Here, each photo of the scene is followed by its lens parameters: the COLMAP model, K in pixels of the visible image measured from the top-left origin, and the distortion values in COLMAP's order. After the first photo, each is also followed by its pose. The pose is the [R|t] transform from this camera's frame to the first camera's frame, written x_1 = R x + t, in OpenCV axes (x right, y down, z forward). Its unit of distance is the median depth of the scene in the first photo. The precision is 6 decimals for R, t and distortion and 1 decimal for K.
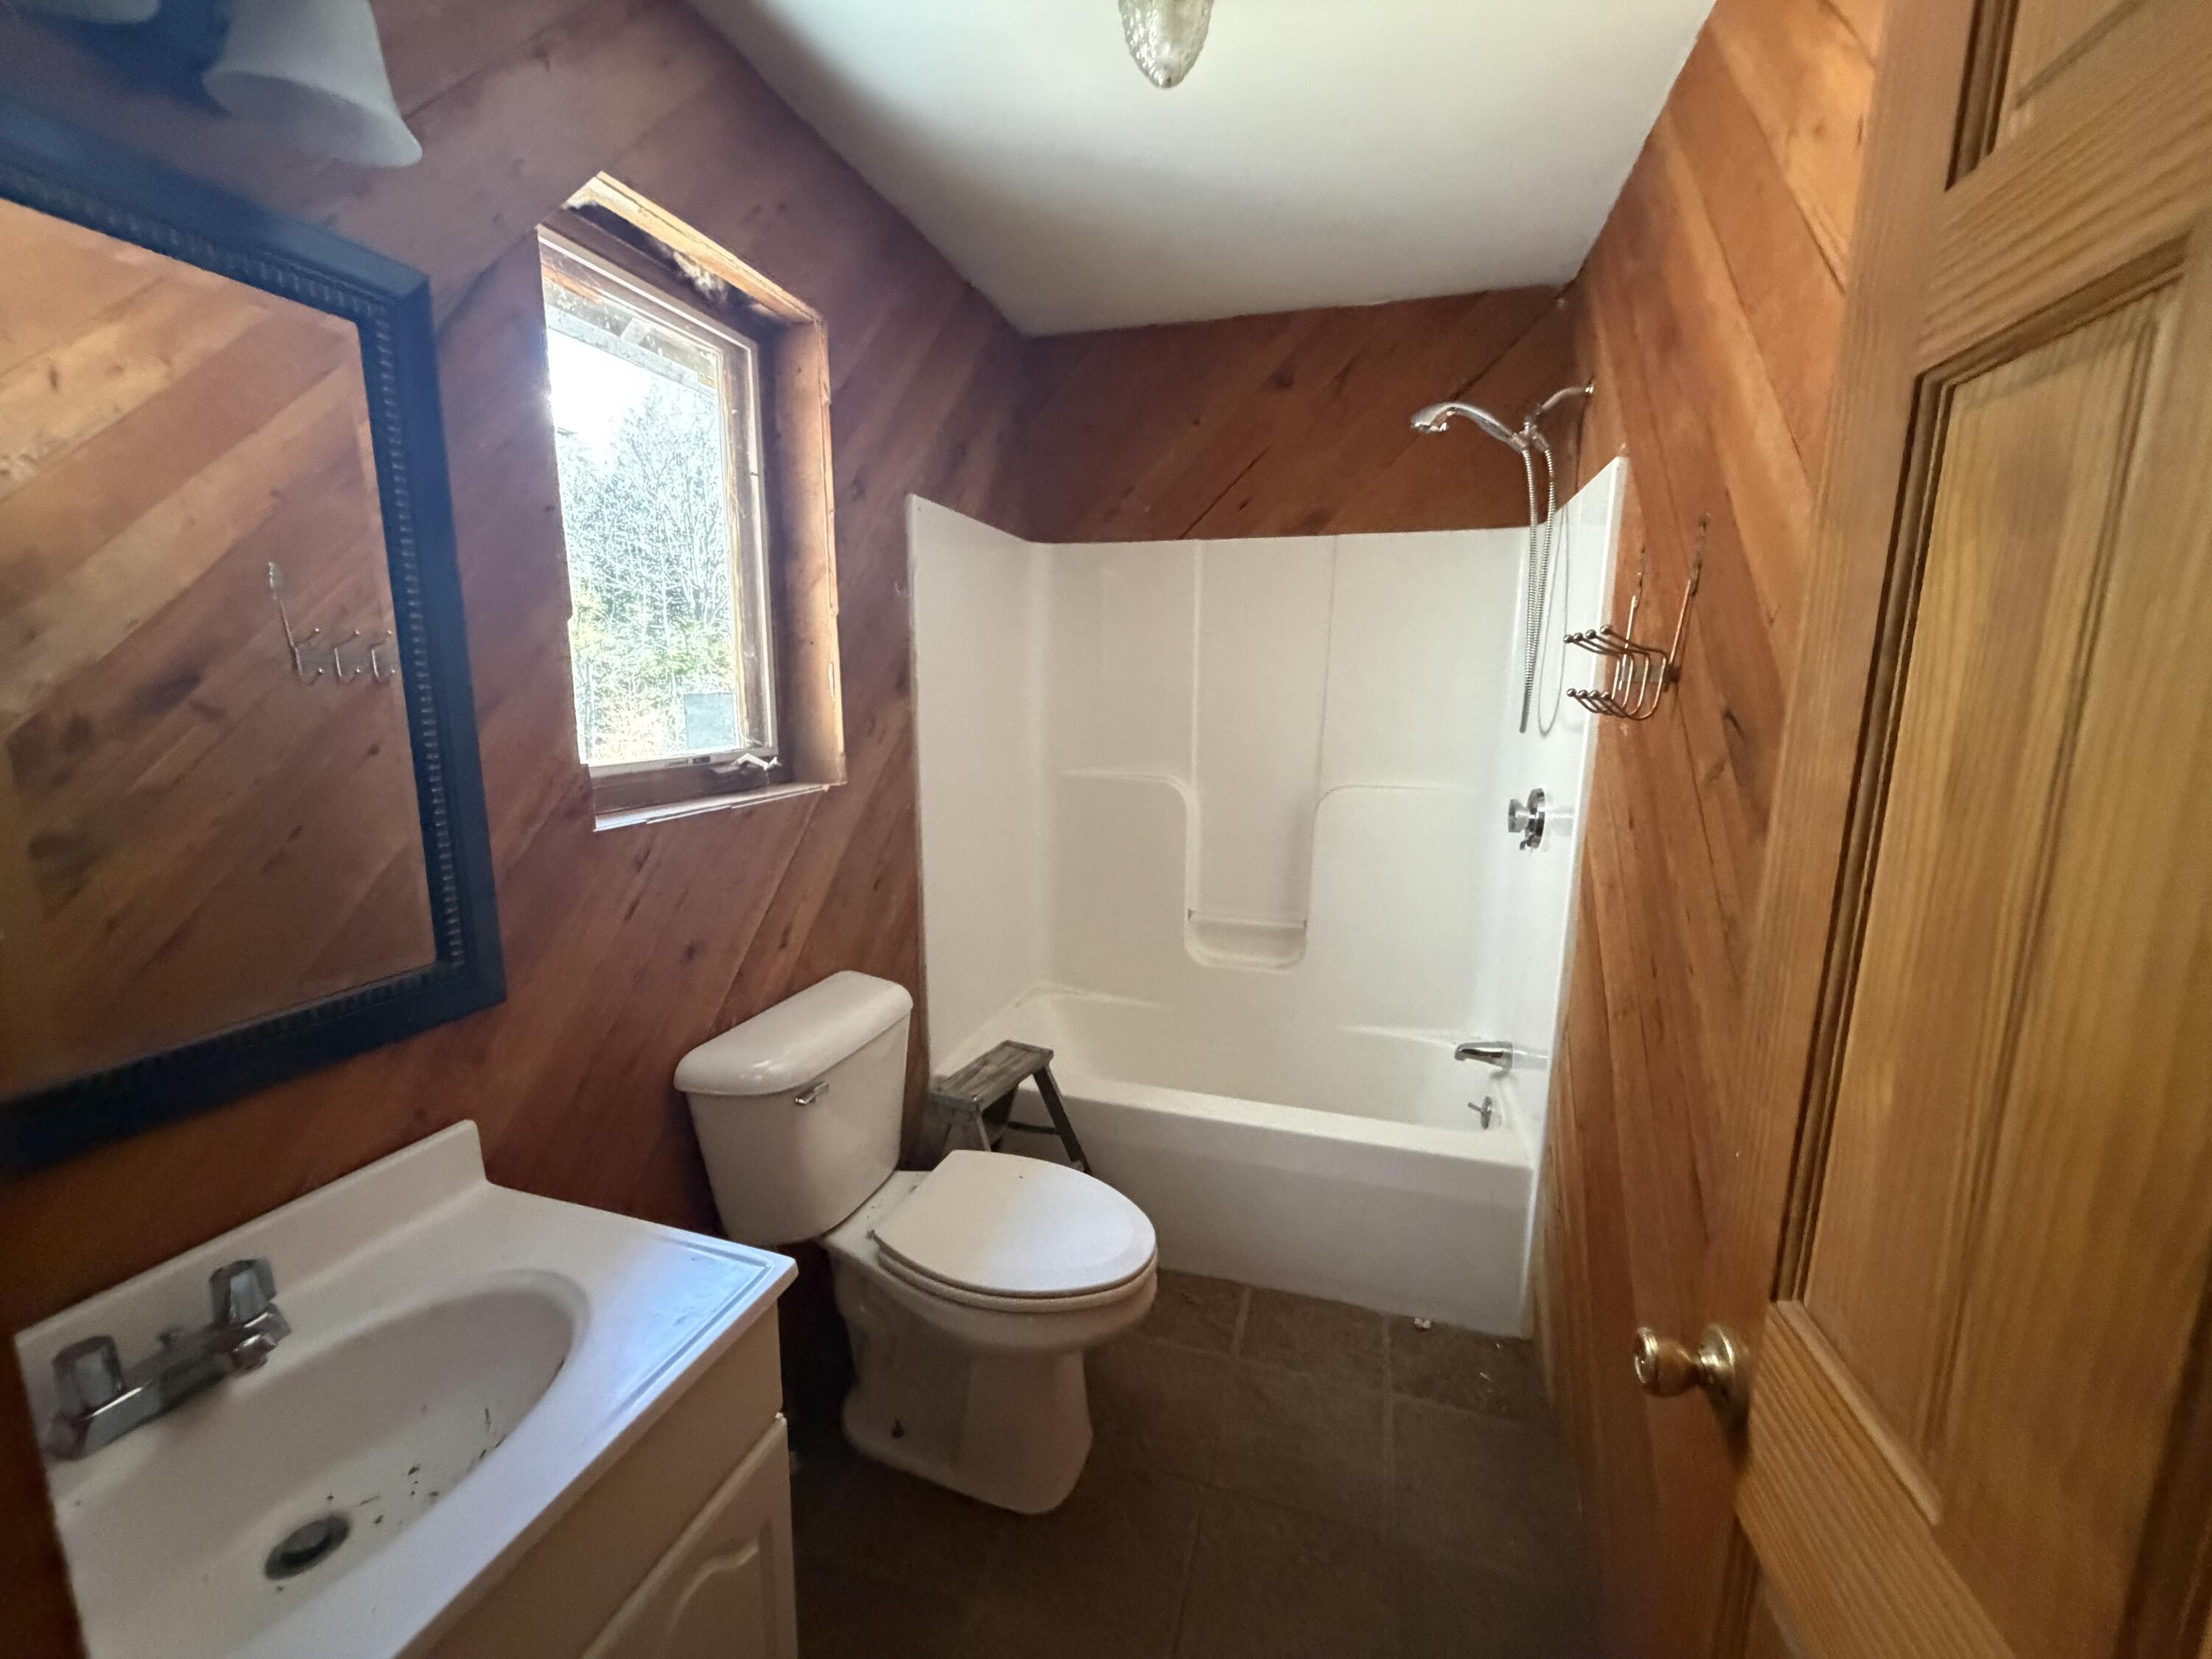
lens RADIAL K [[876.2, 0, 1095.3], [0, 876.2, 830.5], [0, 0, 1]] dist [0.001561, 0.000211]
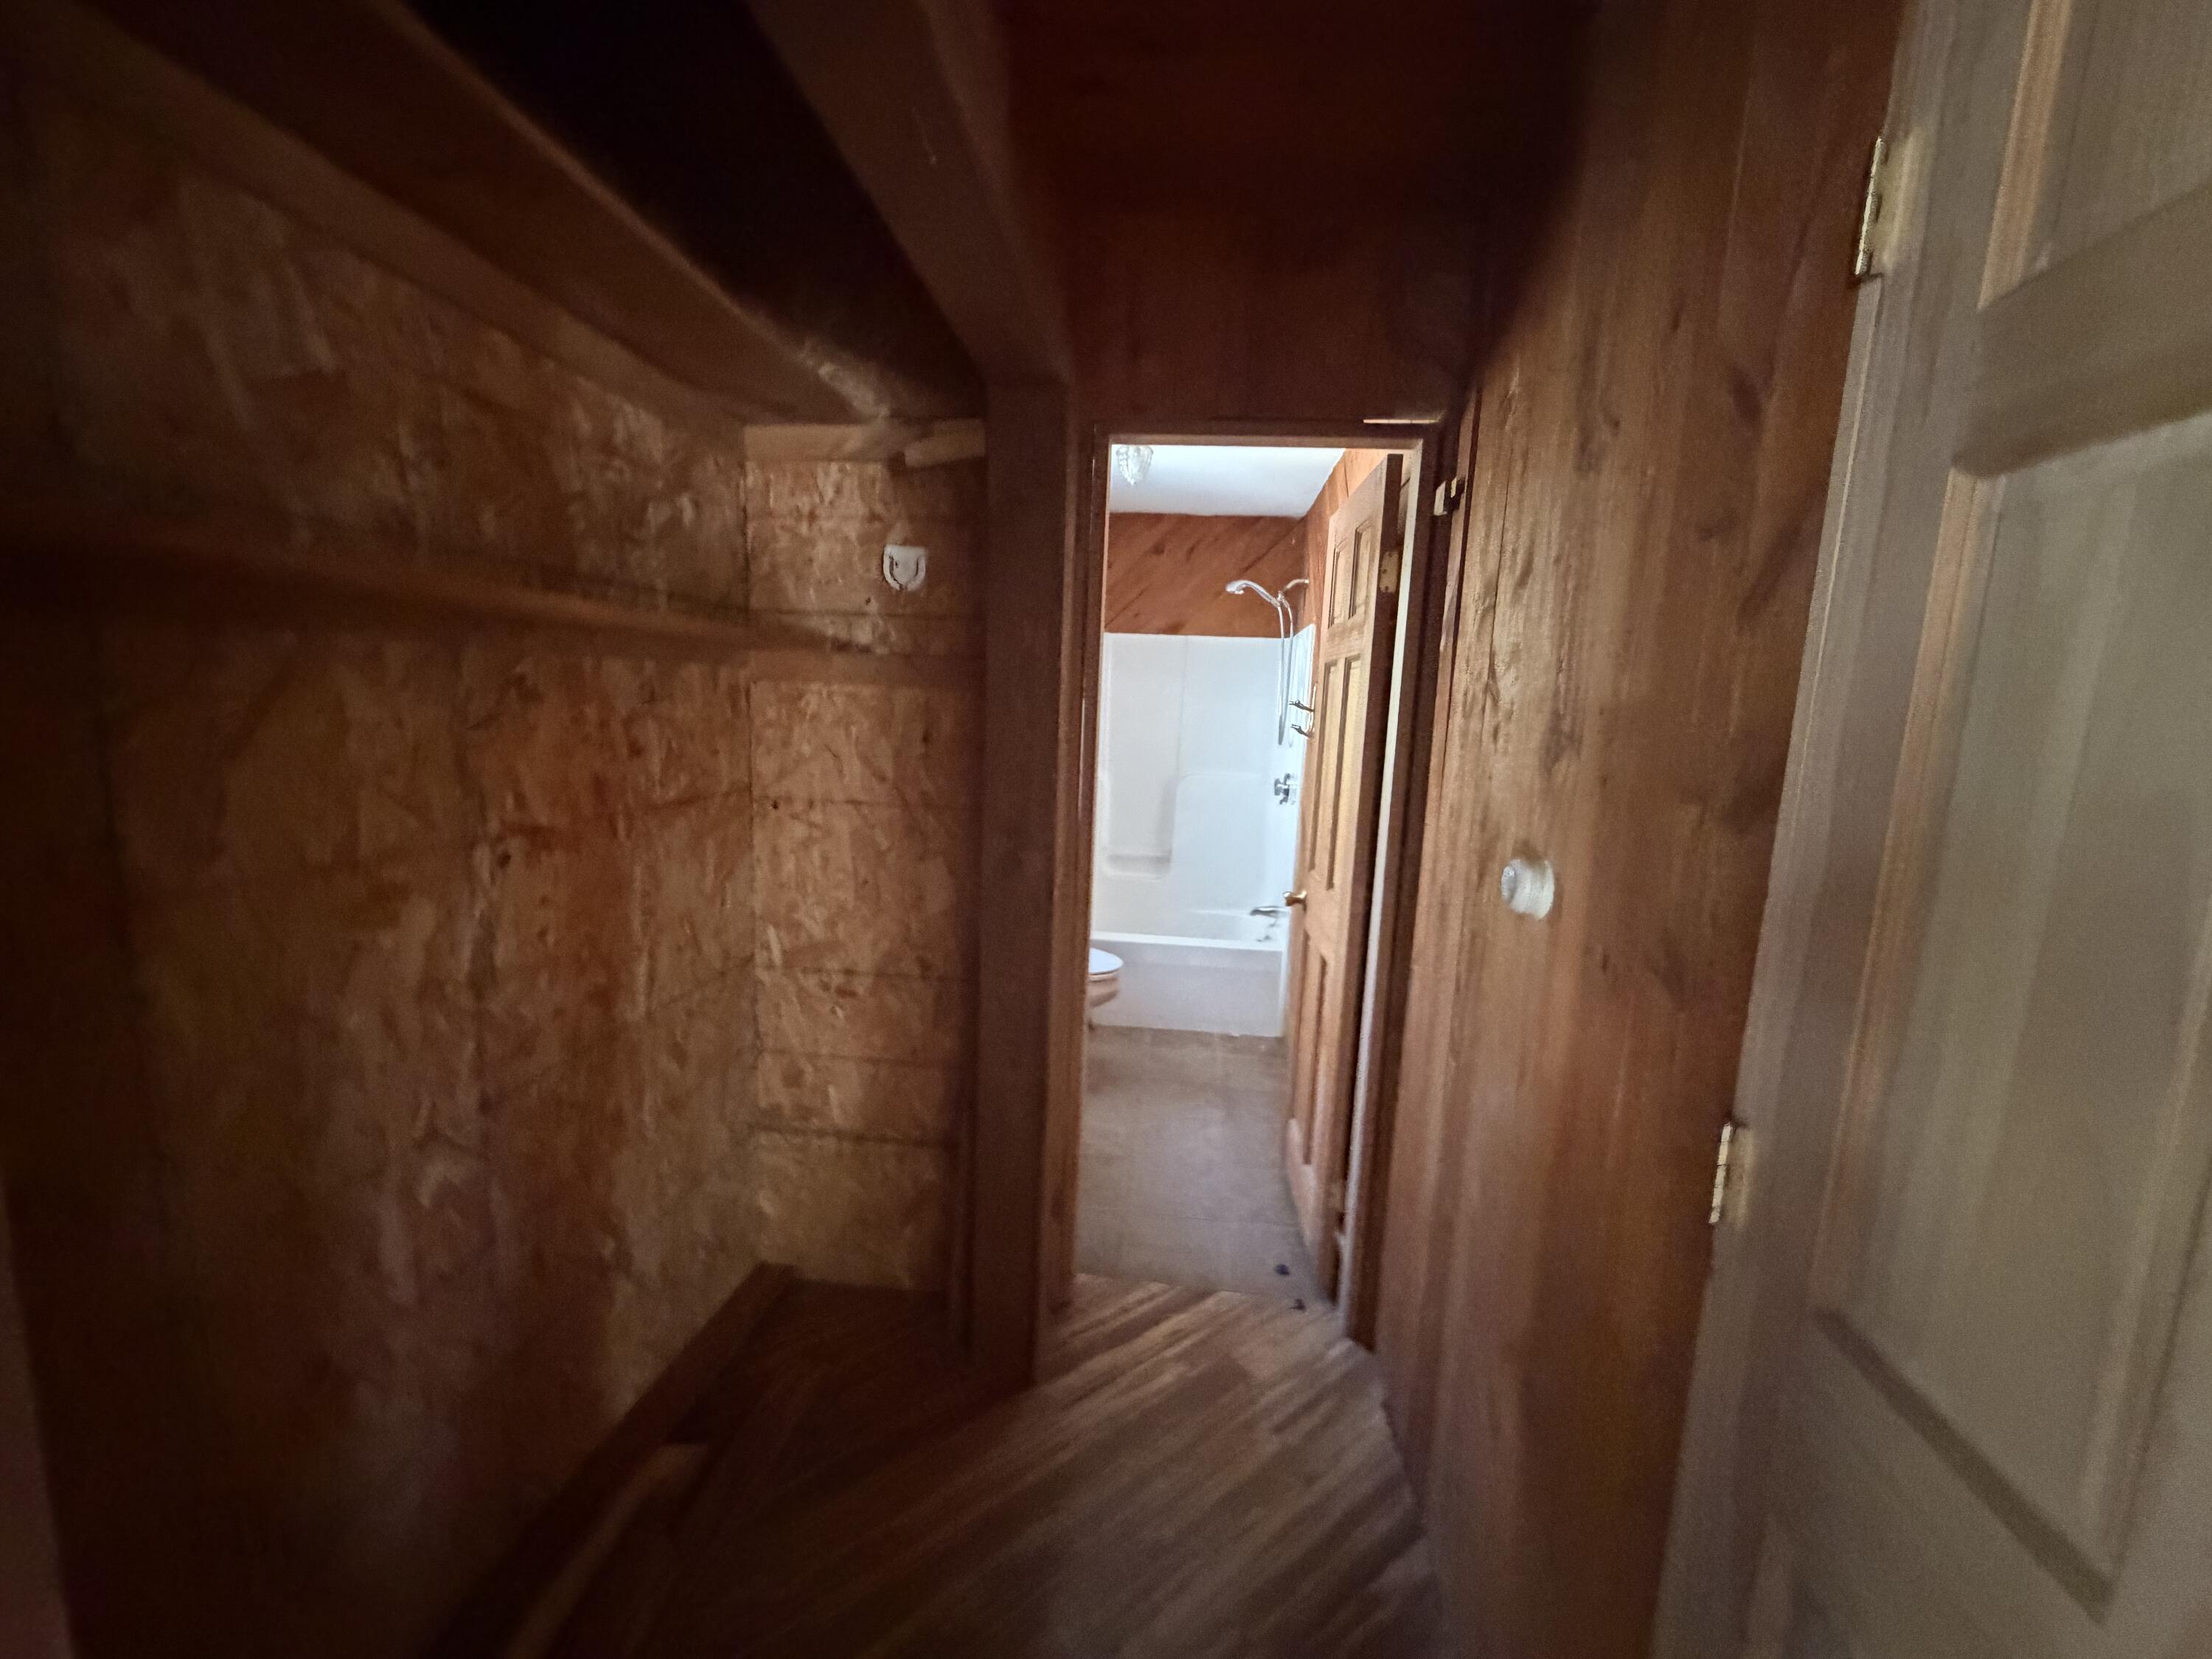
lens RADIAL K [[876.2, 0, 1108.2], [0, 876.2, 830.5], [0, 0, 1]] dist [0.001561, 0.000211]
pose [[0.977488, -0.003193, 0.210967, -0.317926], [0.006684, 0.999852, -0.015837, 0.112428], [-0.210885, 0.016891, 0.977365, -0.866292]]
